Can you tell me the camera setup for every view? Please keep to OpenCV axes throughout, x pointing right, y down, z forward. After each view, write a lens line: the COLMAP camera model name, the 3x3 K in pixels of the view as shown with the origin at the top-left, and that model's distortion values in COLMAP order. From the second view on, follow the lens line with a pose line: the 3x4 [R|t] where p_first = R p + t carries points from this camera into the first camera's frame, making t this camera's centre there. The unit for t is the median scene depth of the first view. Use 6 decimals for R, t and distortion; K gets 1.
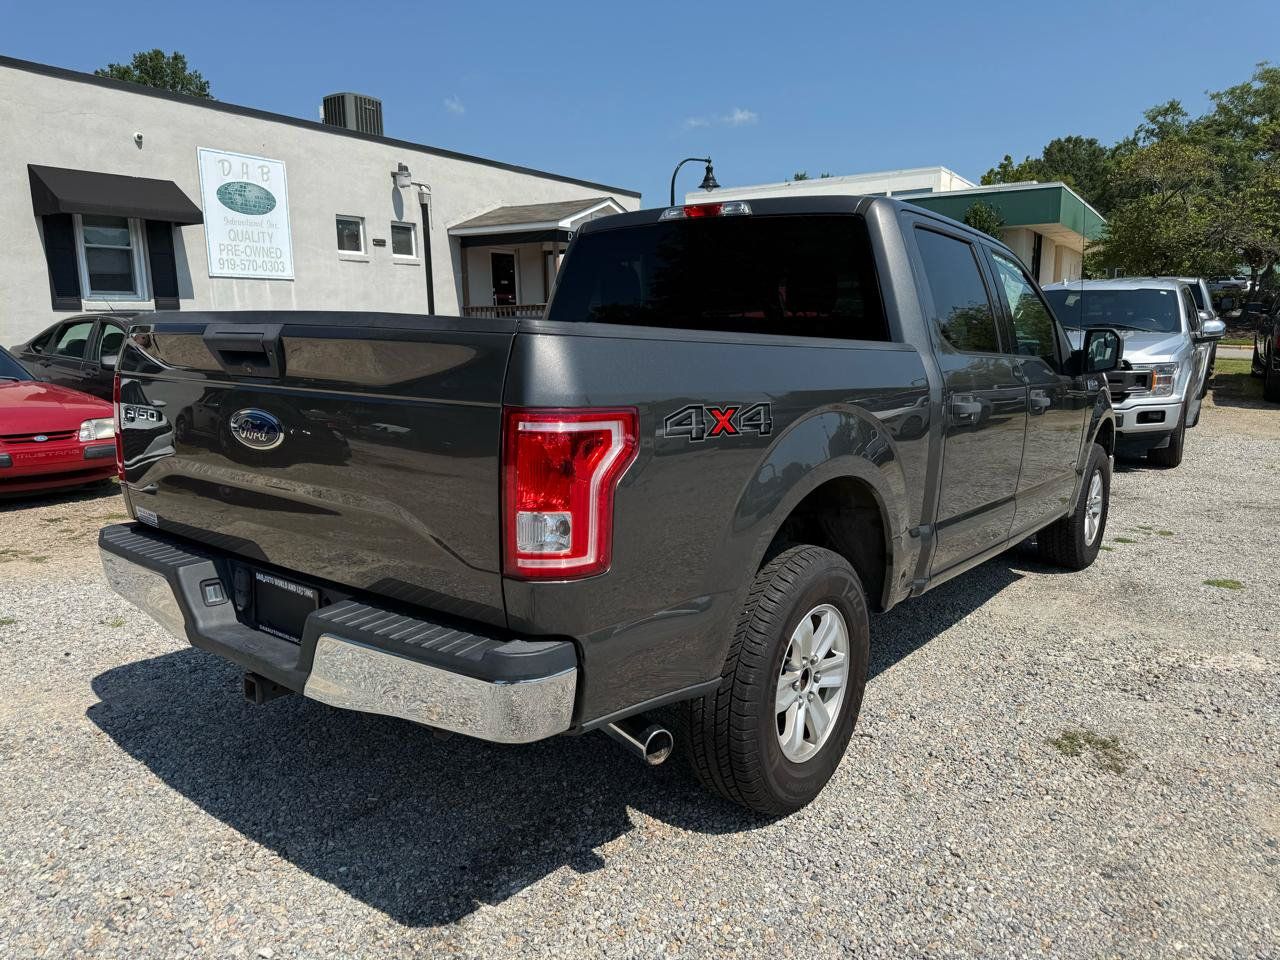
lens RADIAL K [[910.3, 0, 639.7], [0, 910.3, 487.1], [0, 0, 1]] dist [0.024068, -0.027302]
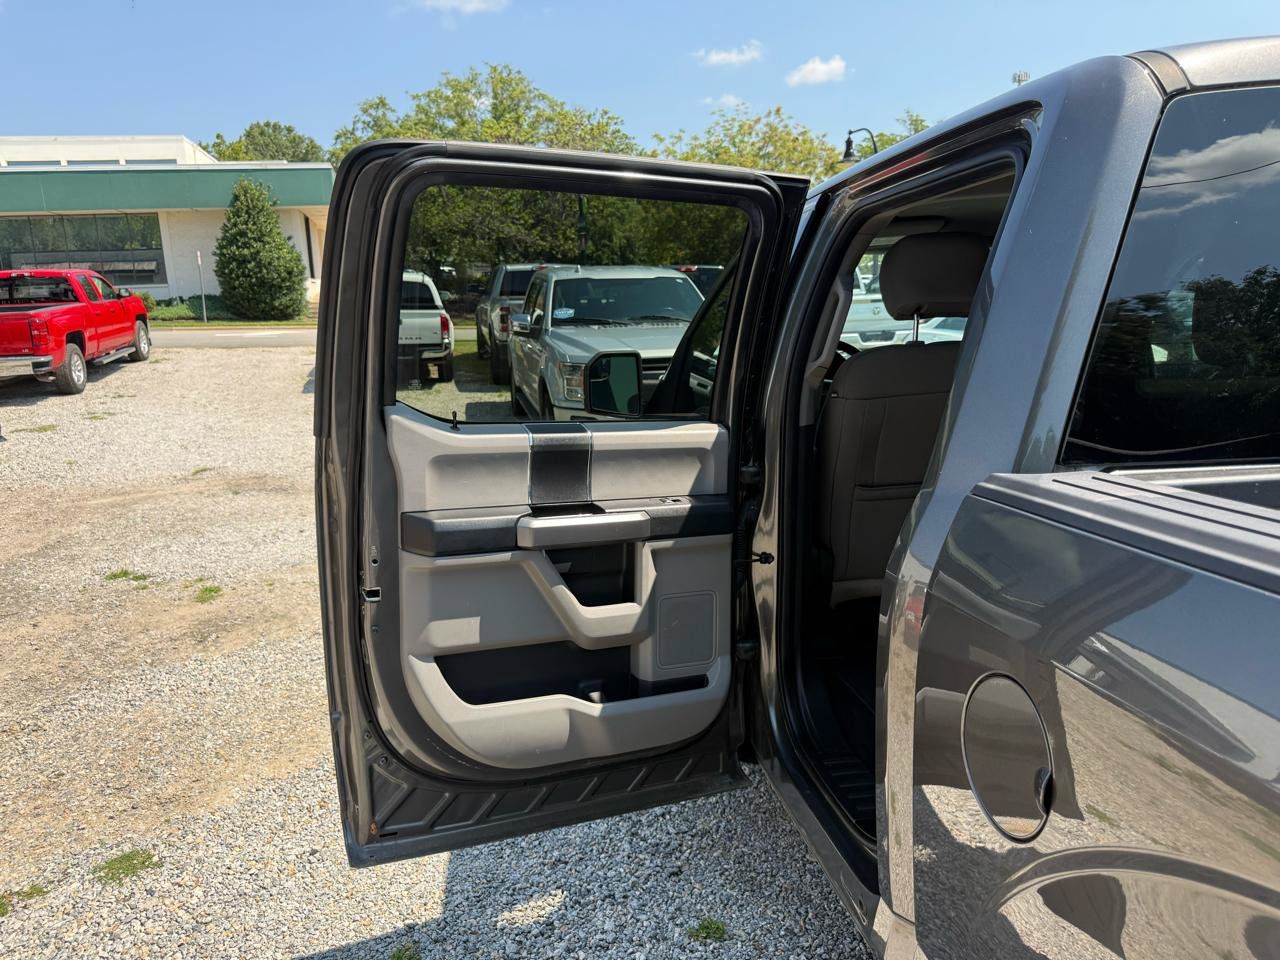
lens RADIAL K [[910.3, 0, 639.7], [0, 910.3, 487.1], [0, 0, 1]] dist [0.024068, -0.027302]
pose [[0.699677, -0.167577, 0.694529, -0.038753], [0.156350, 0.984455, 0.080021, -0.020944], [-0.697142, 0.052601, 0.715001, 0.092179]]
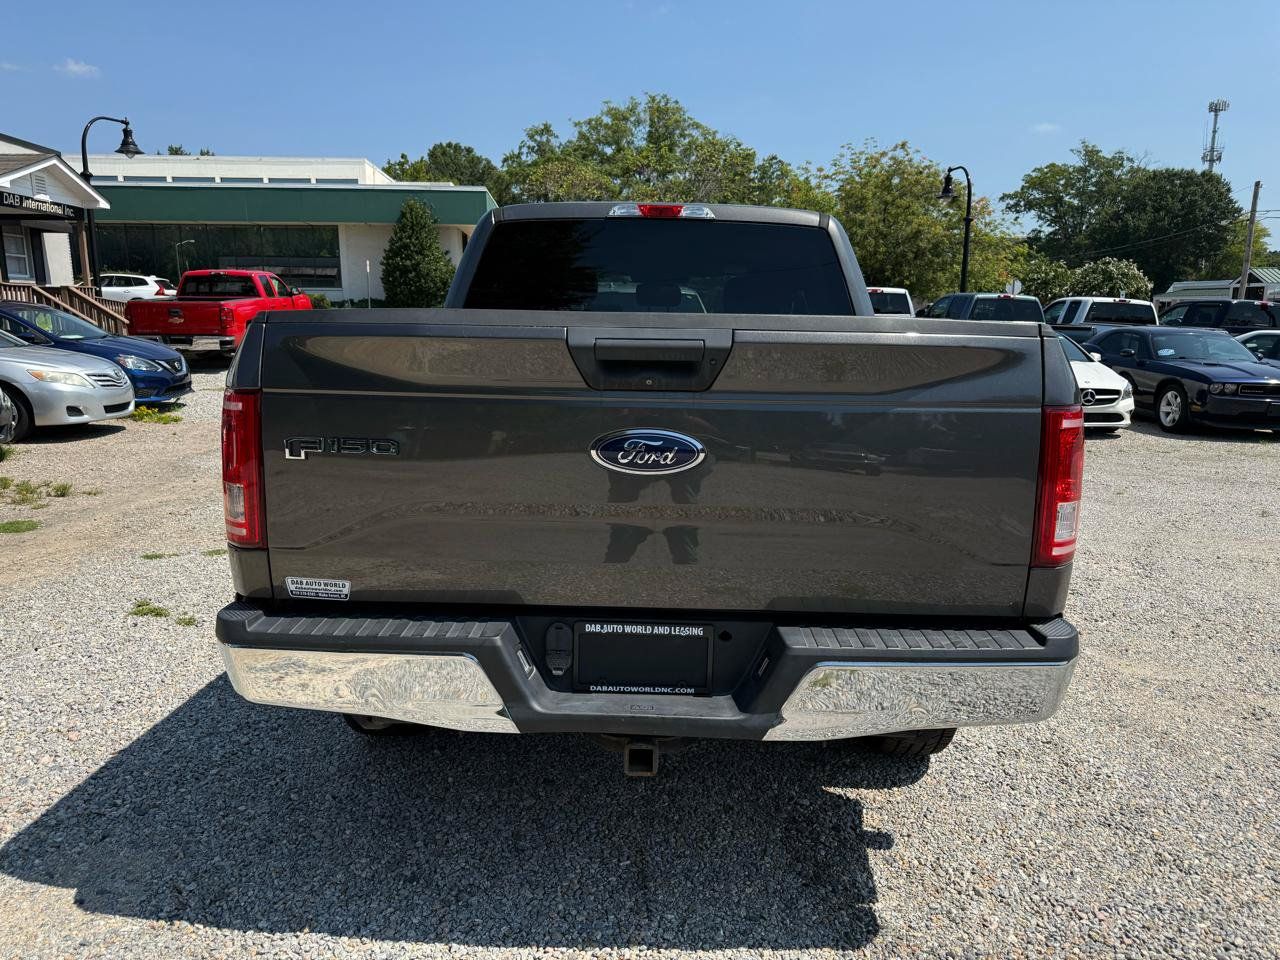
lens RADIAL K [[907.9, 0, 644.4], [0, 907.9, 485.5], [0, 0, 1]] dist [0.036058, -0.037962]
pose [[0.806582, -0.096202, 0.583241, -0.050655], [0.091565, 0.995093, 0.037508, -0.003523], [-0.583987, 0.023151, 0.811433, 0.017453]]
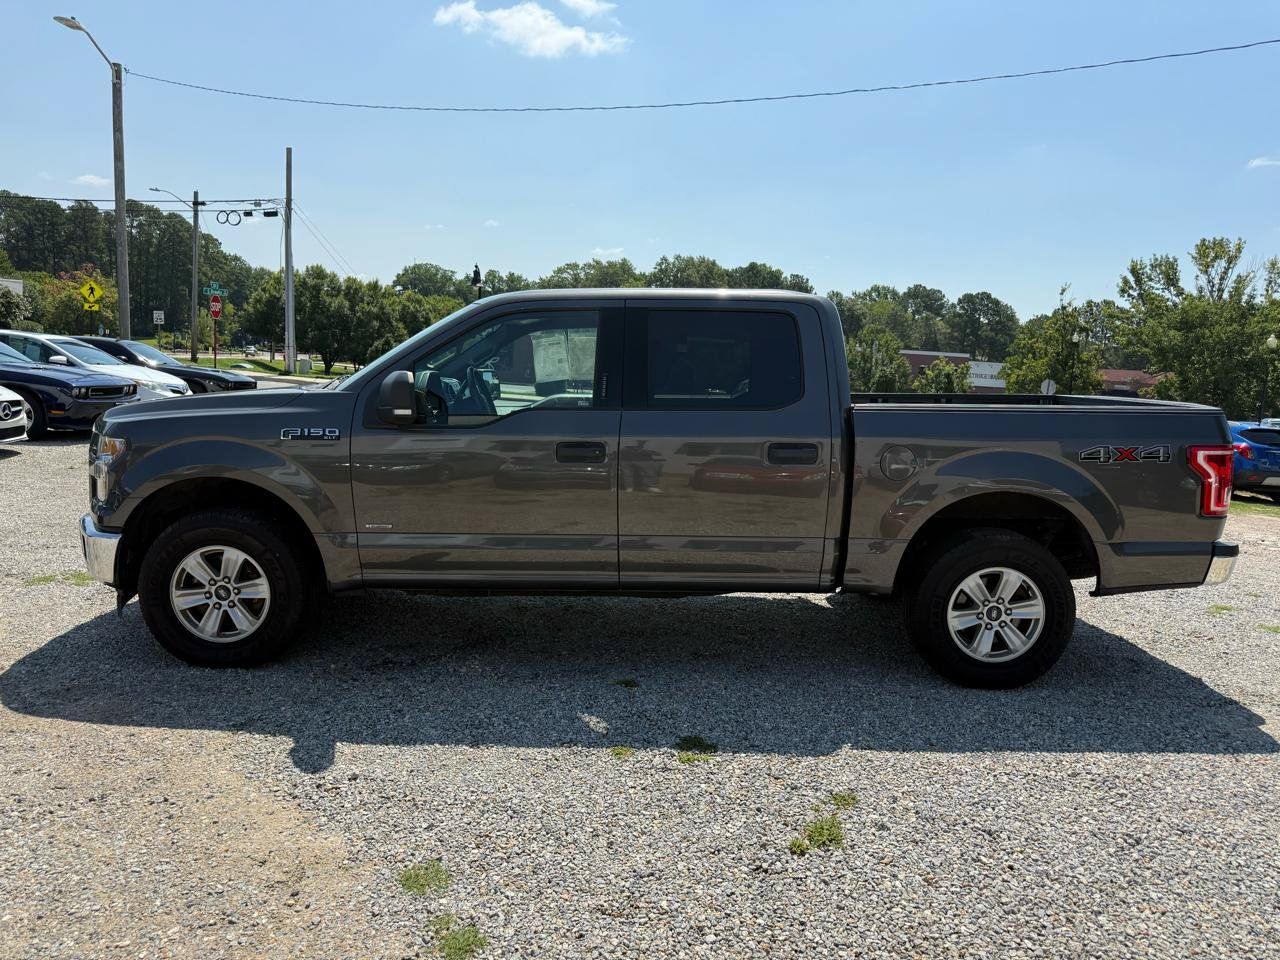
lens RADIAL K [[908.3, 0, 643.0], [0, 908.3, 477.3], [0, 0, 1]] dist [0.023953, -0.033751]
pose [[-0.616108, -0.137979, 0.775483, -0.080487], [0.081586, 0.968063, 0.237063, -0.036532], [-0.783425, 0.209324, -0.585173, 0.187392]]
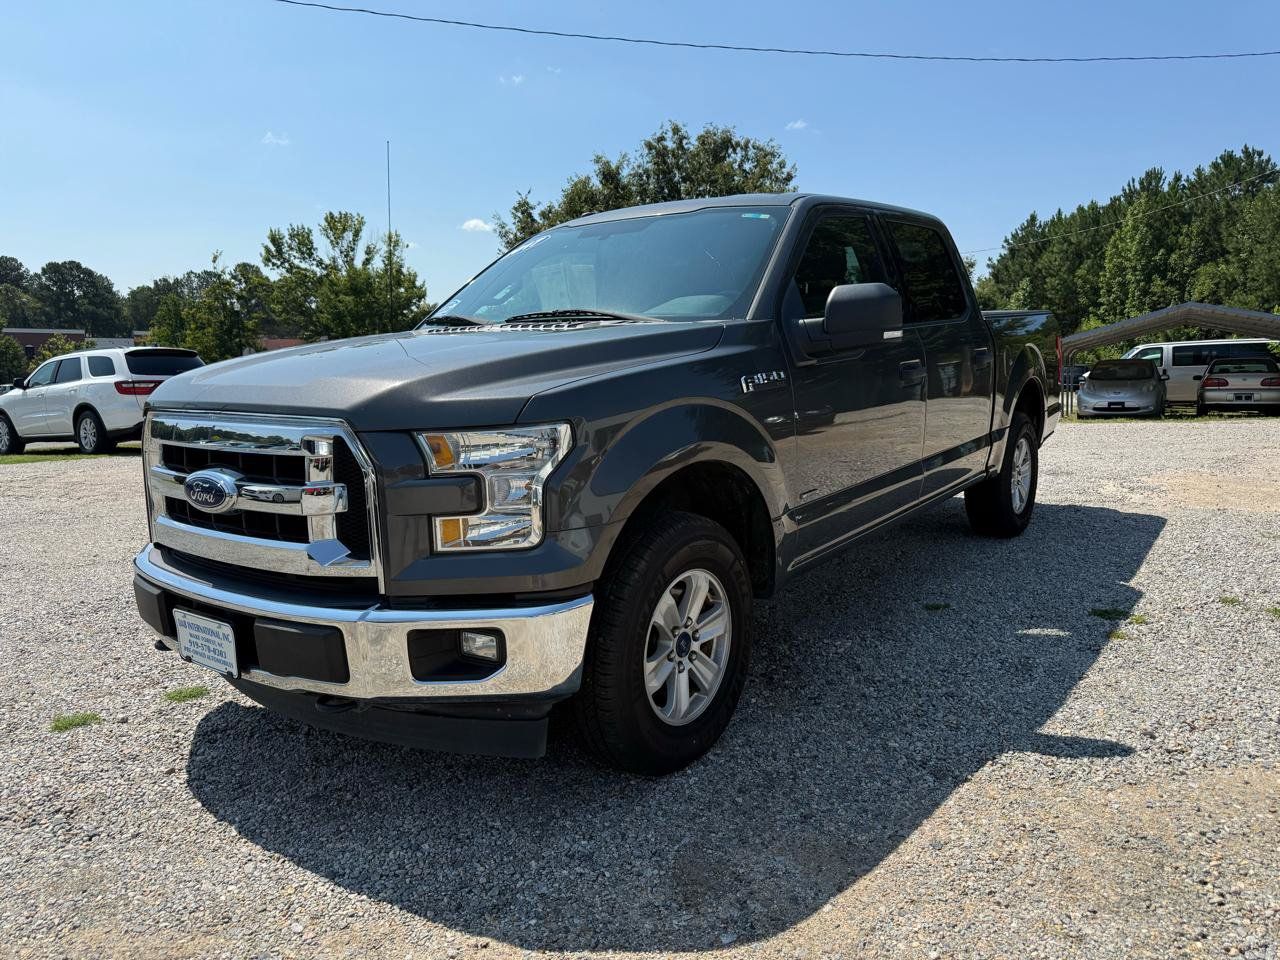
lens RADIAL K [[910.3, 0, 639.7], [0, 910.3, 487.1], [0, 0, 1]] dist [0.024068, -0.027302]
pose [[-0.999893, 0.012084, -0.008215, 0.034953], [0.008843, 0.948008, 0.318124, -0.034856], [0.011632, 0.318018, -0.948013, 0.226732]]
